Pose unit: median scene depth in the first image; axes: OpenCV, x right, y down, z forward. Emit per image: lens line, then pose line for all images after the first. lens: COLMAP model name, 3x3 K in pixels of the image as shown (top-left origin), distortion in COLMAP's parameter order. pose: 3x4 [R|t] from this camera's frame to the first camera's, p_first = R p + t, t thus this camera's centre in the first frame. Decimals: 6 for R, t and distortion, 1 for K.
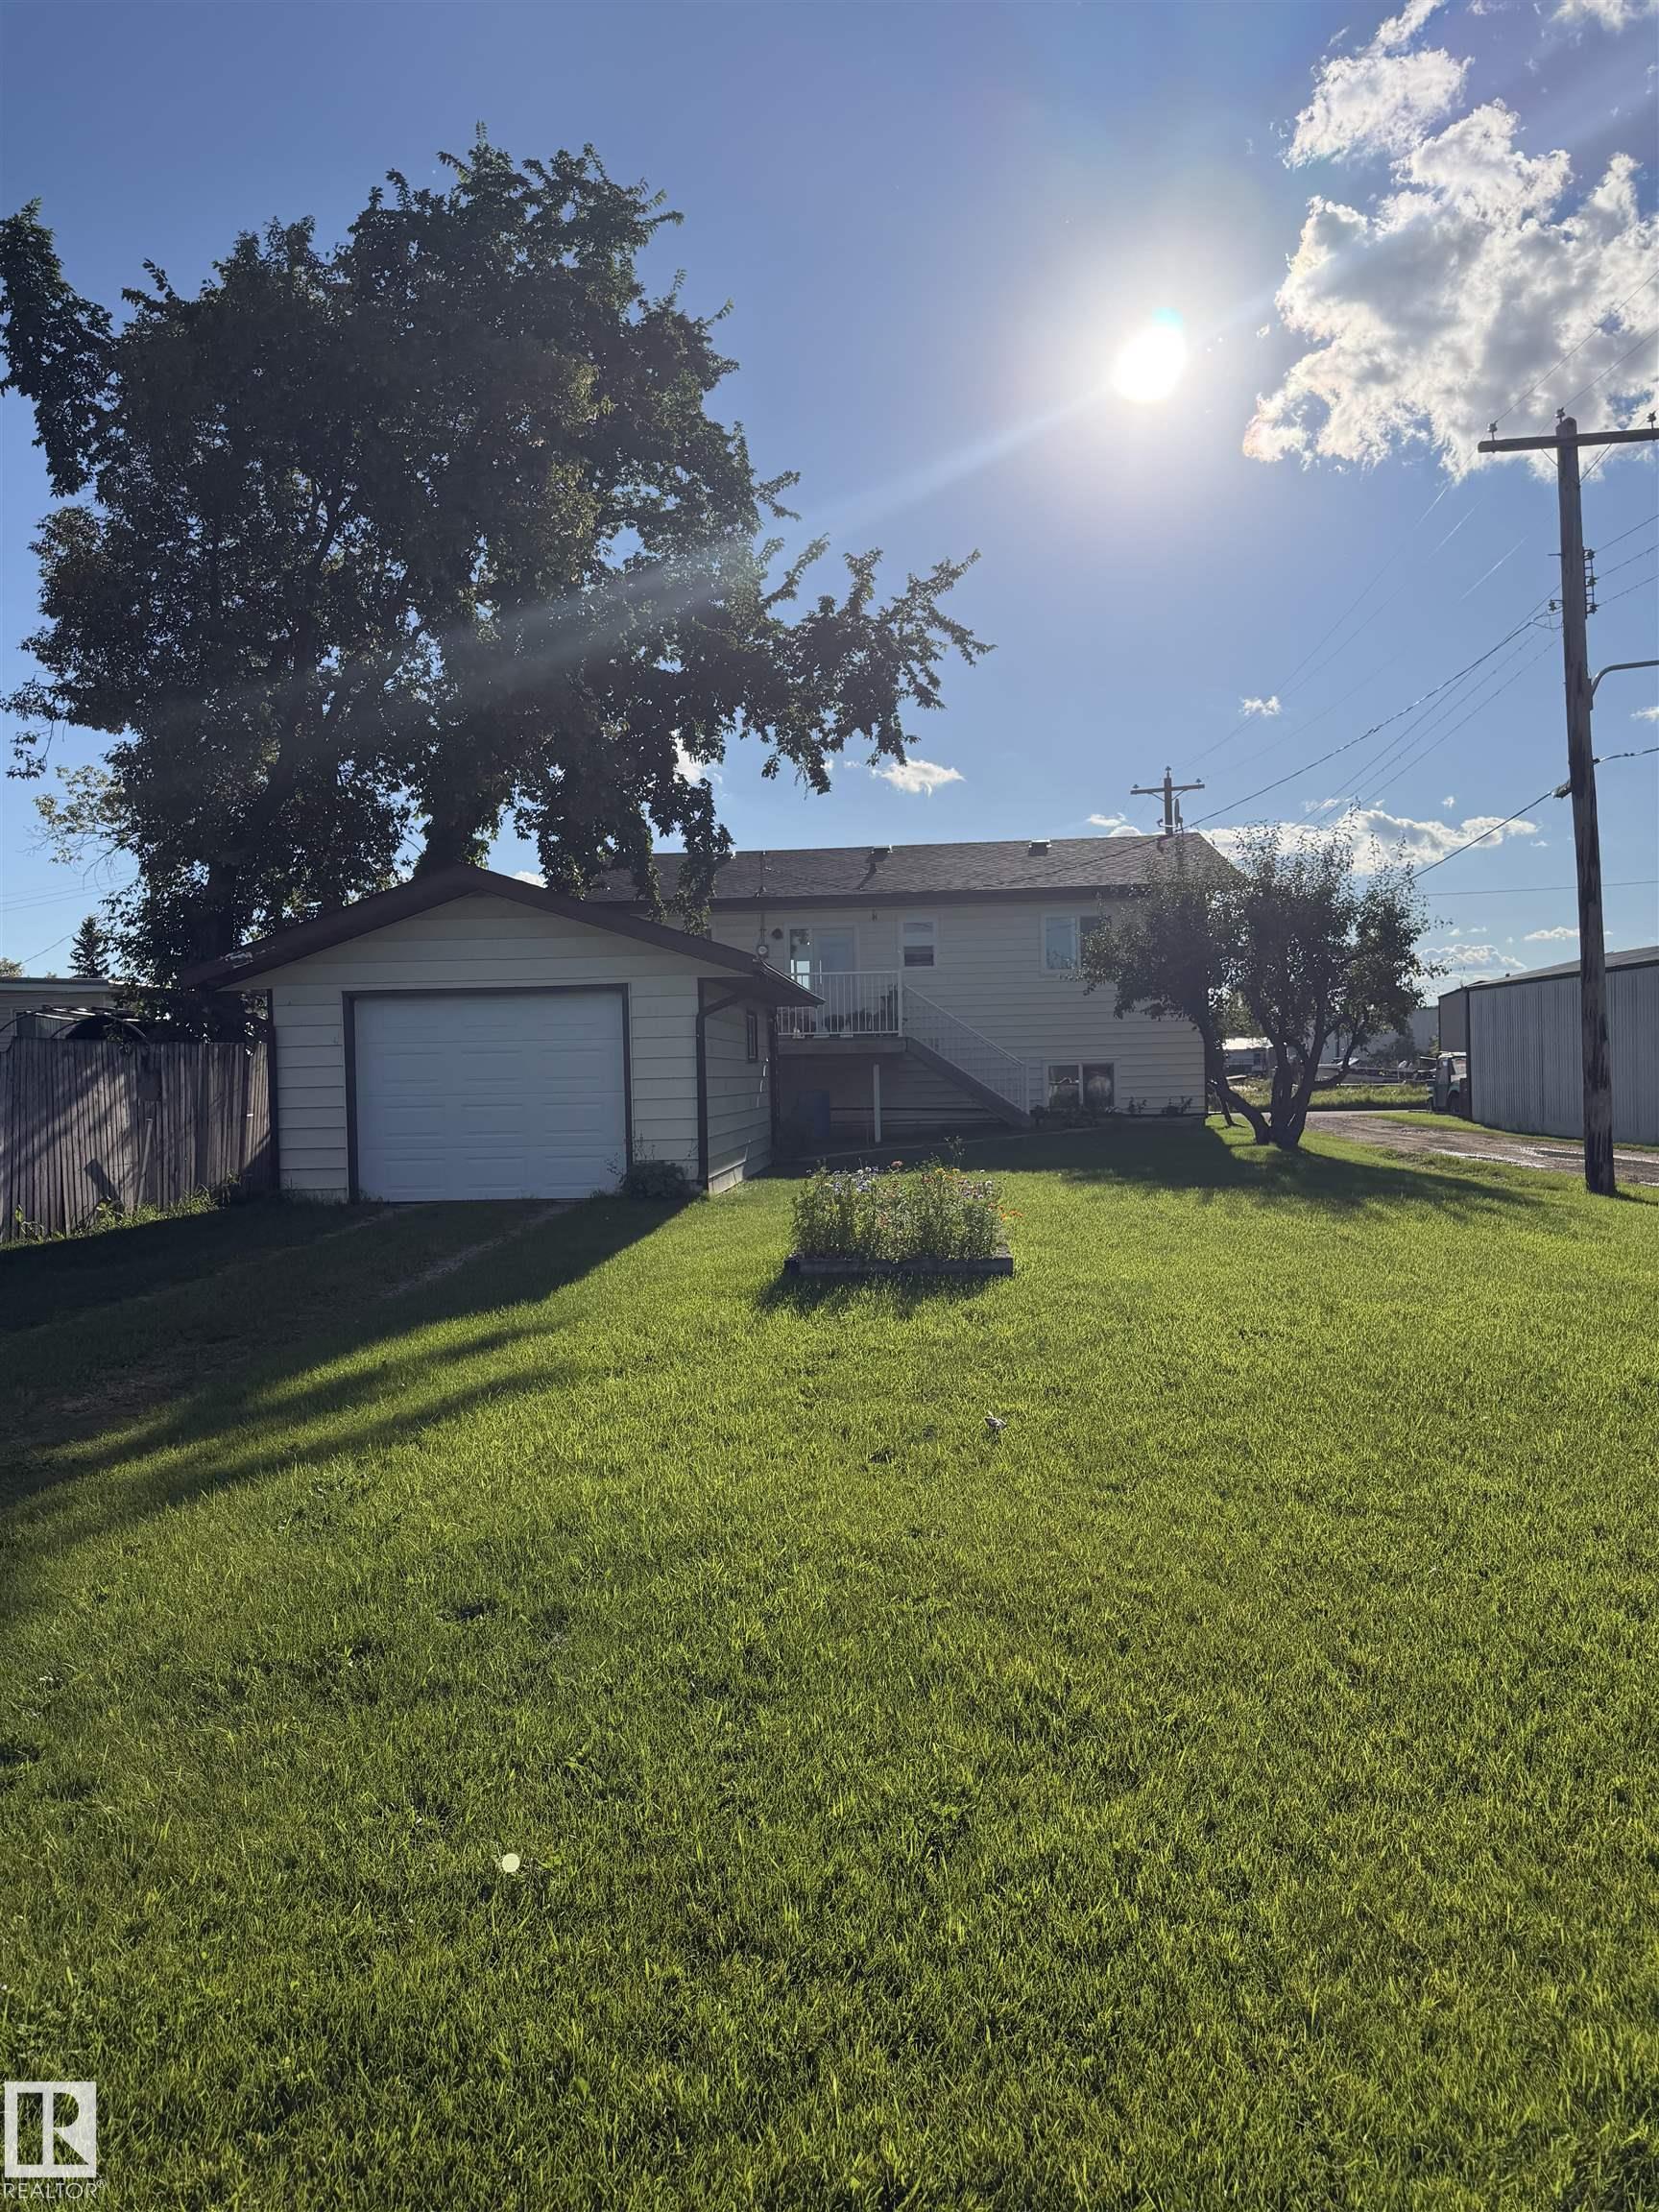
lens RADIAL K [[1602.6, 0, 826.6], [0, 1602.6, 1103.4], [0, 0, 1]] dist [0.022142, -0.028081]
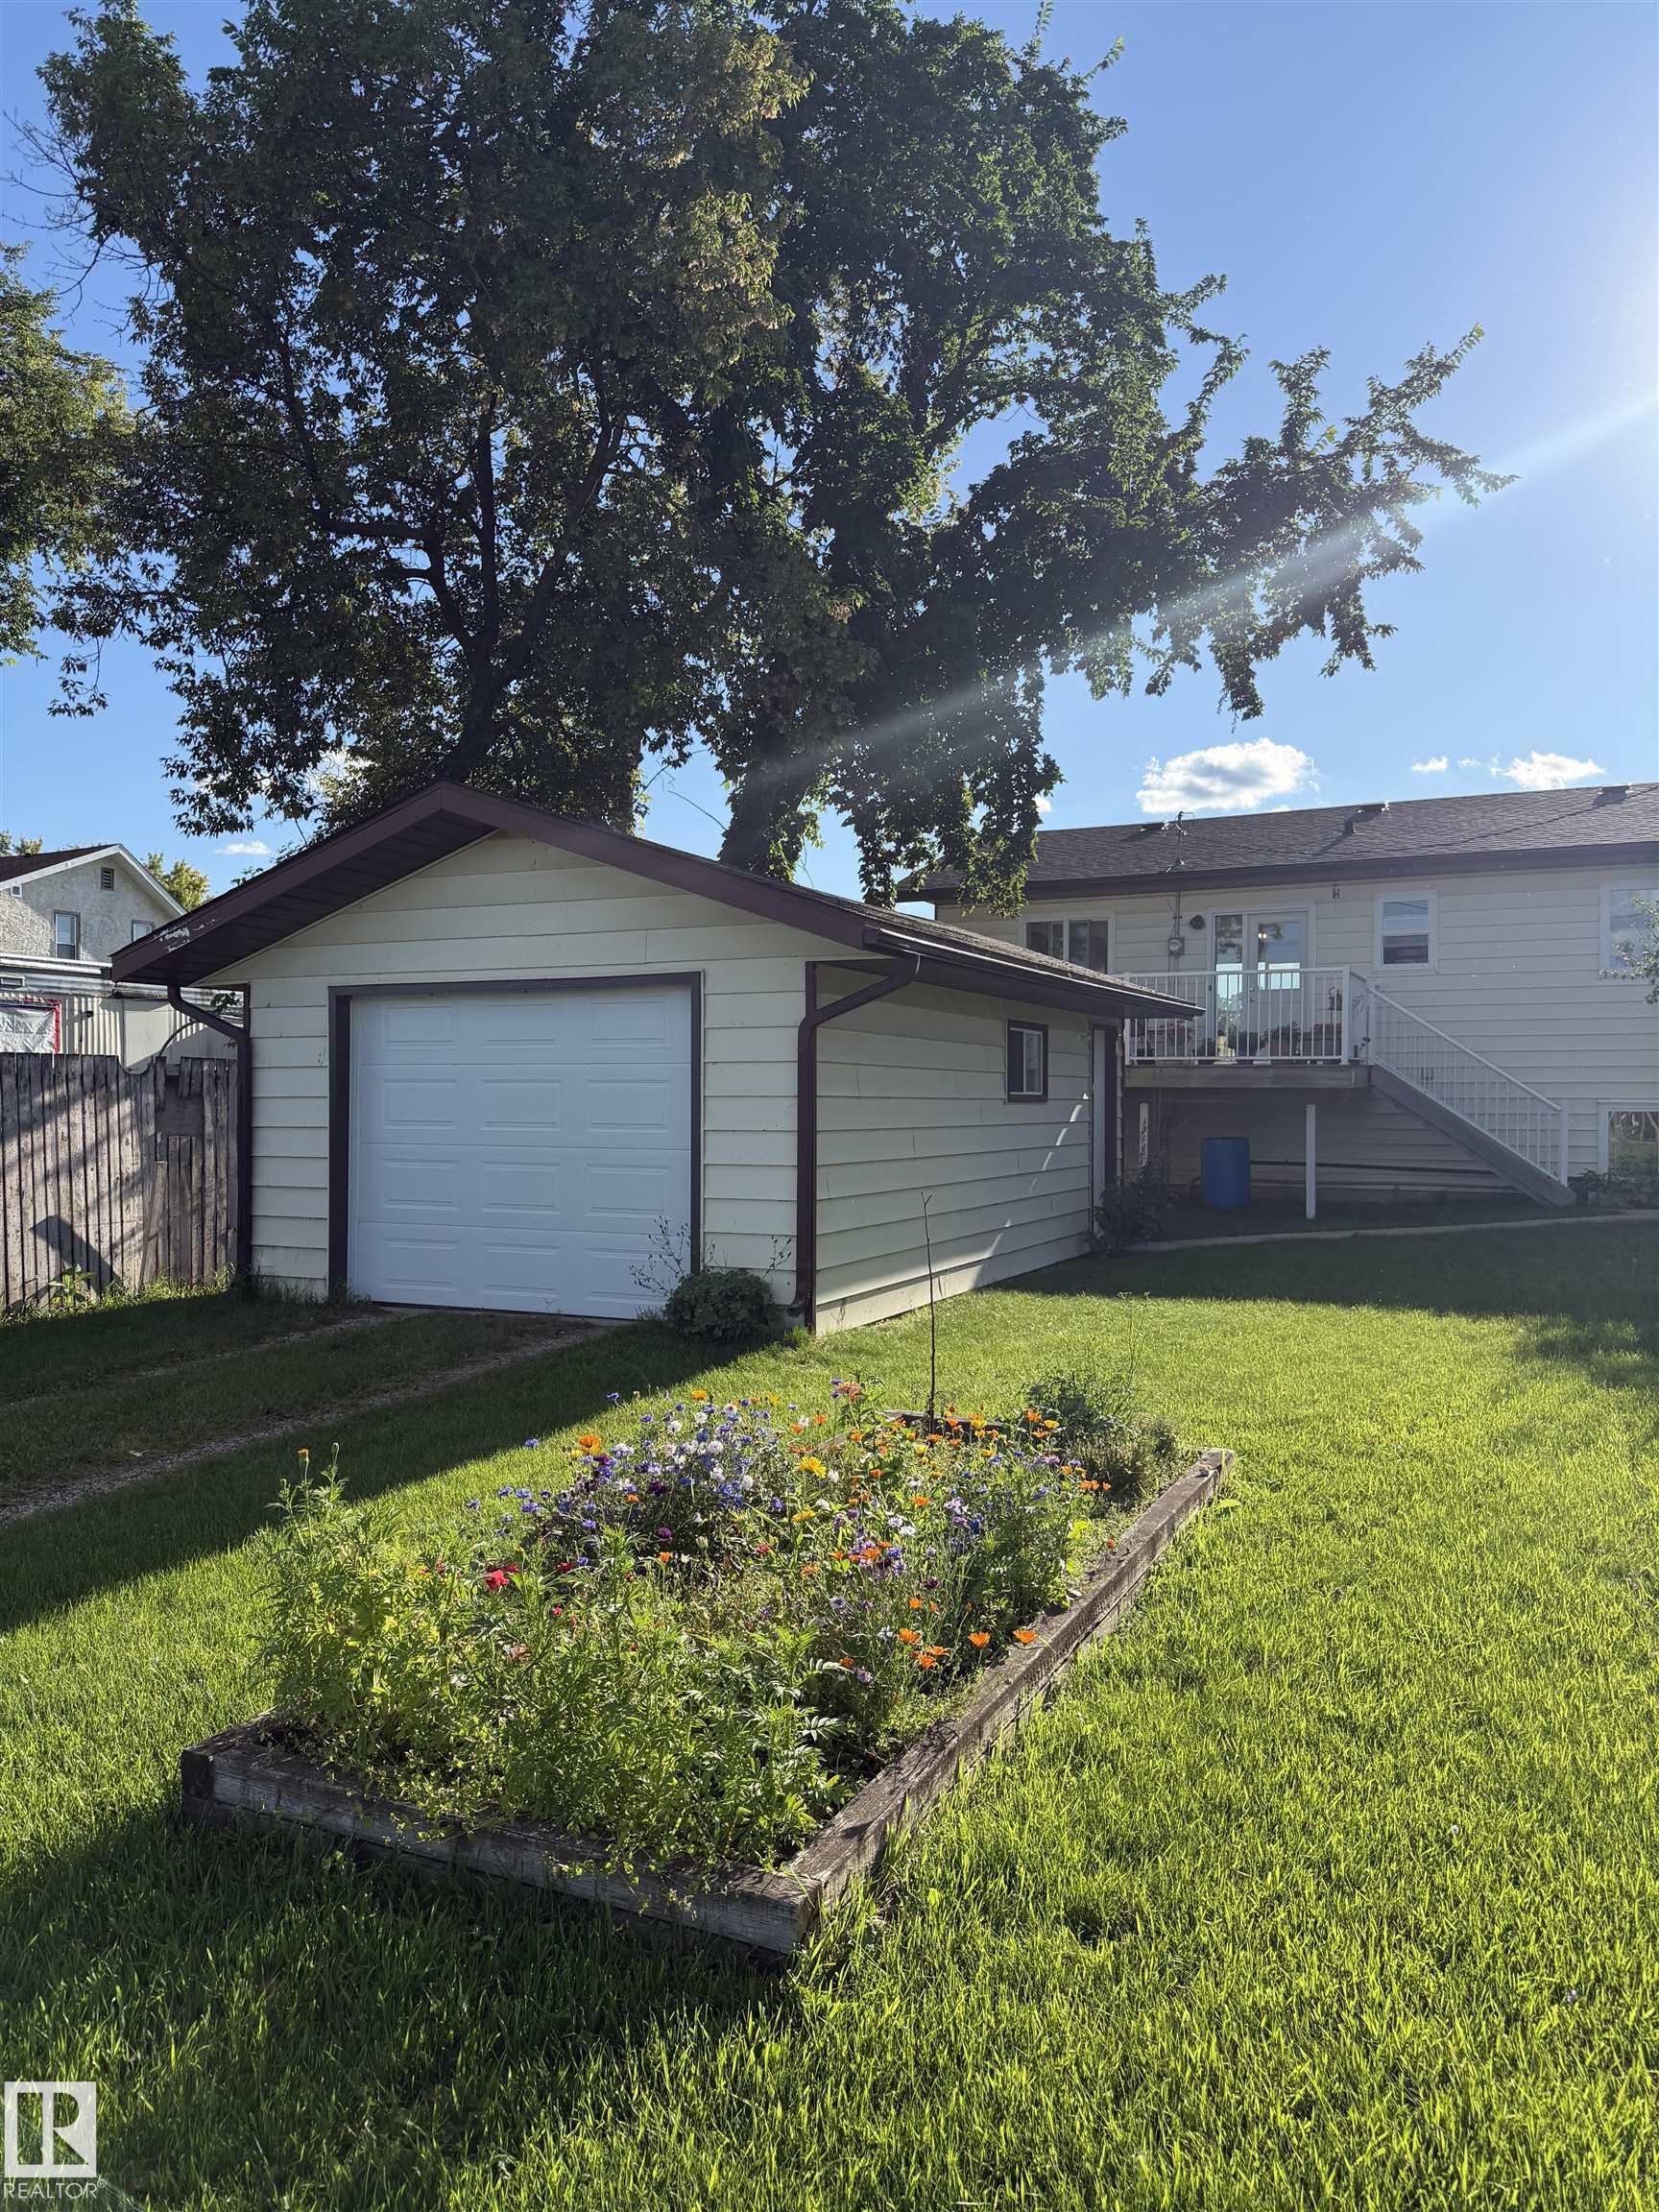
lens RADIAL K [[1602.6, 0, 788.8], [0, 1602.6, 1093.8], [0, 0, 1]] dist [0.022142, -0.028081]
pose [[0.927320, 0.022540, -0.373589, 0.082706], [-0.029331, 0.999492, -0.012505, -0.013862], [0.373118, 0.022554, 0.927510, 0.285230]]
